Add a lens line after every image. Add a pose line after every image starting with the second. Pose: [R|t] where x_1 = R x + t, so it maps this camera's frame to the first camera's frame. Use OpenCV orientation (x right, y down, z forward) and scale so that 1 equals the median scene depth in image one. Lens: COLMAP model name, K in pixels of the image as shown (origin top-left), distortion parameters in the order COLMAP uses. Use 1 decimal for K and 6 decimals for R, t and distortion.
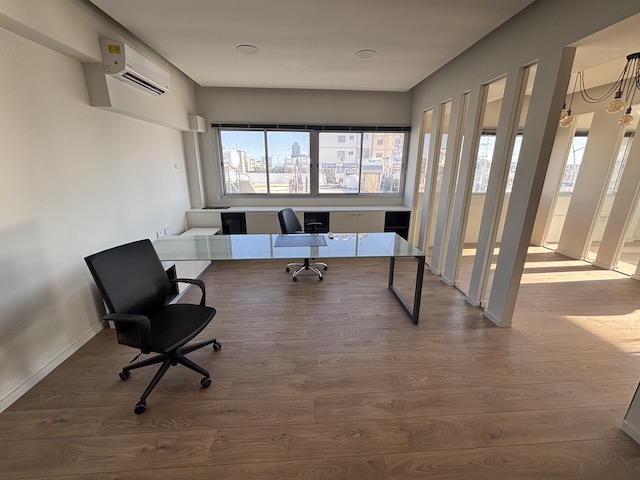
lens RADIAL K [[257.2, 0, 322.3], [0, 257.2, 237.4], [0, 0, 1]] dist [0.001592, -0.000046]
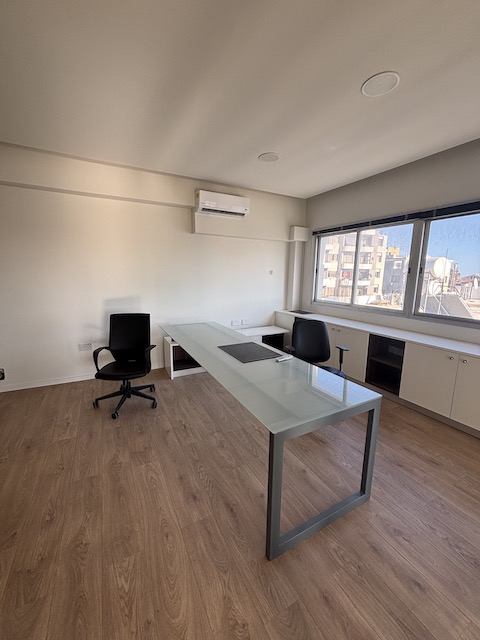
lens RADIAL K [[257.2, 0, 241.6], [0, 257.2, 320.0], [0, 0, 1]] dist [0.001592, -0.000046]
pose [[0.412770, 0.163899, -0.895967, 0.758000], [-0.256881, 0.964693, 0.058127, -0.152837], [0.873861, 0.206164, 0.440299, 0.644848]]
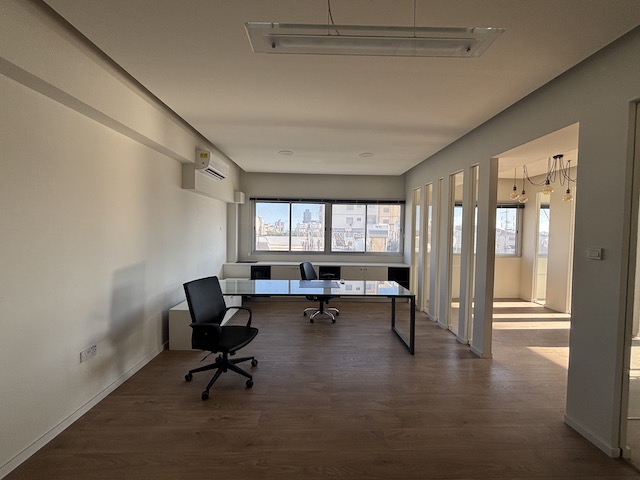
lens RADIAL K [[257.2, 0, 323.1], [0, 257.2, 234.5], [0, 0, 1]] dist [0.001592, -0.000046]
pose [[0.999383, 0.010670, -0.033462, -0.026058], [-0.018827, 0.967039, -0.253931, 0.109141], [0.029650, 0.254405, 0.966643, -0.347397]]
